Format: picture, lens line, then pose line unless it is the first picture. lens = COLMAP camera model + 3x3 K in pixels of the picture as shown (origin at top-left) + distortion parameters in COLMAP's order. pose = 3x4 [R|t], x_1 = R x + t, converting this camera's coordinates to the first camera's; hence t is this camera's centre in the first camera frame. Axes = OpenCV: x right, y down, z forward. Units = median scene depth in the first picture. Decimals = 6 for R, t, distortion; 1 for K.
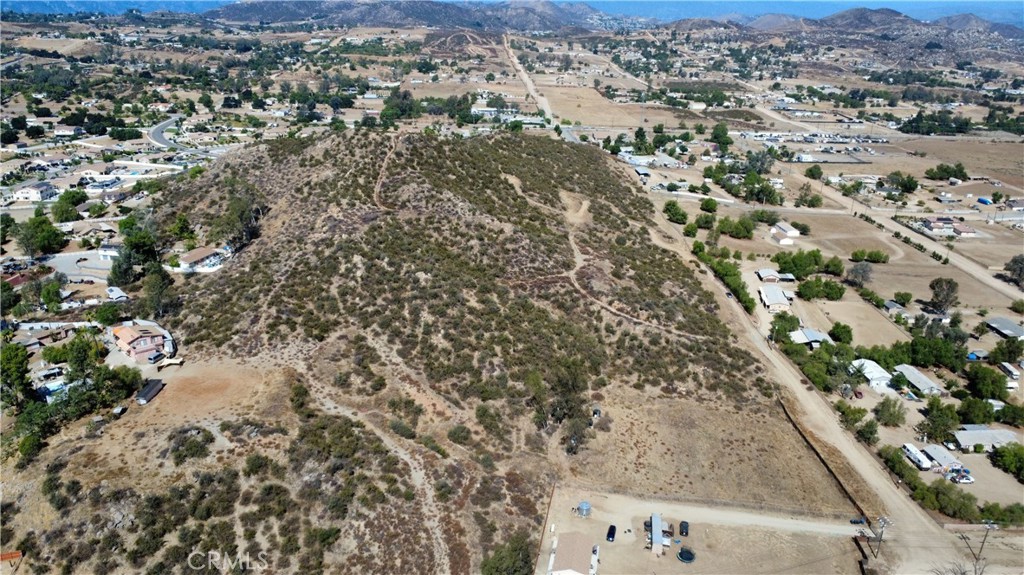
lens RADIAL K [[774.2, 0, 515.1], [0, 774.2, 289.6], [0, 0, 1]] dist [0.006234, -0.008633]
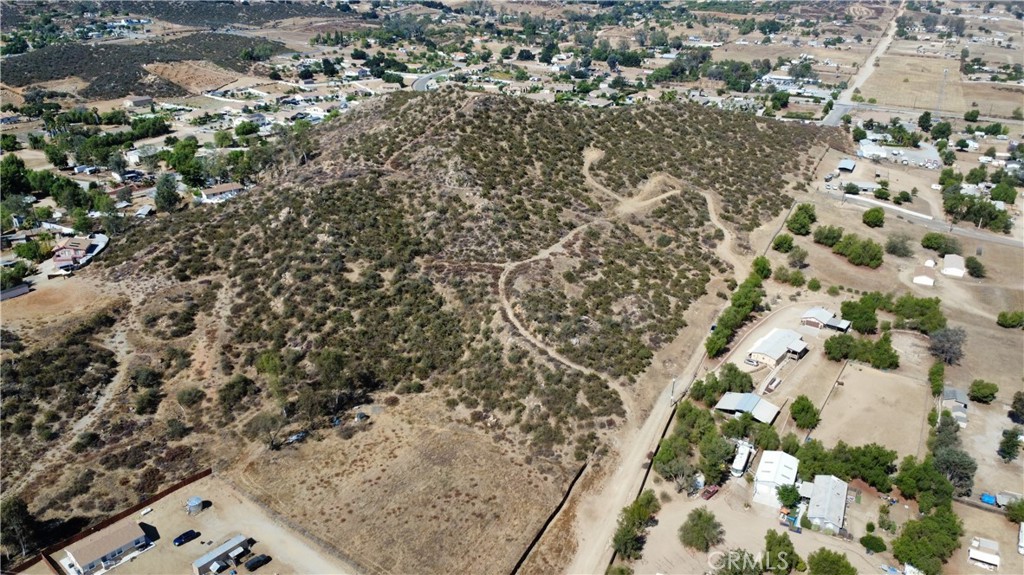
lens RADIAL K [[774.2, 0, 515.1], [0, 774.2, 289.6], [0, 0, 1]] dist [0.006234, -0.008633]
pose [[0.858692, 0.194248, -0.474252, 0.522724], [-0.170153, 0.980952, 0.093703, -0.080112], [0.483421, 0.000234, 0.875388, 0.236645]]
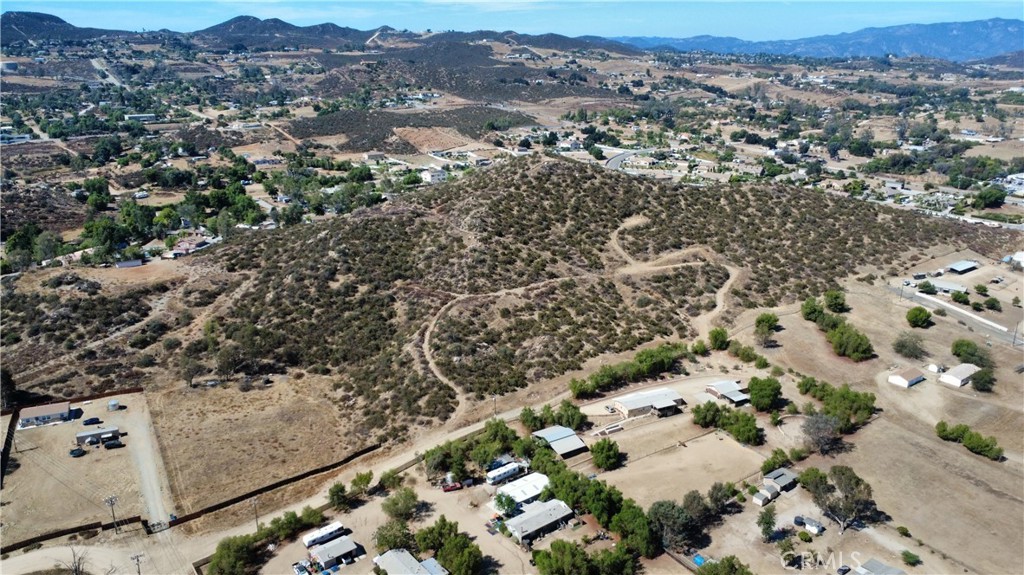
lens RADIAL K [[774.2, 0, 515.1], [0, 774.2, 289.6], [0, 0, 1]] dist [0.006234, -0.008633]
pose [[0.563971, 0.243028, -0.789224, 0.963883], [-0.284797, 0.954320, 0.090354, -0.147808], [0.775130, 0.173812, 0.607423, 0.441178]]
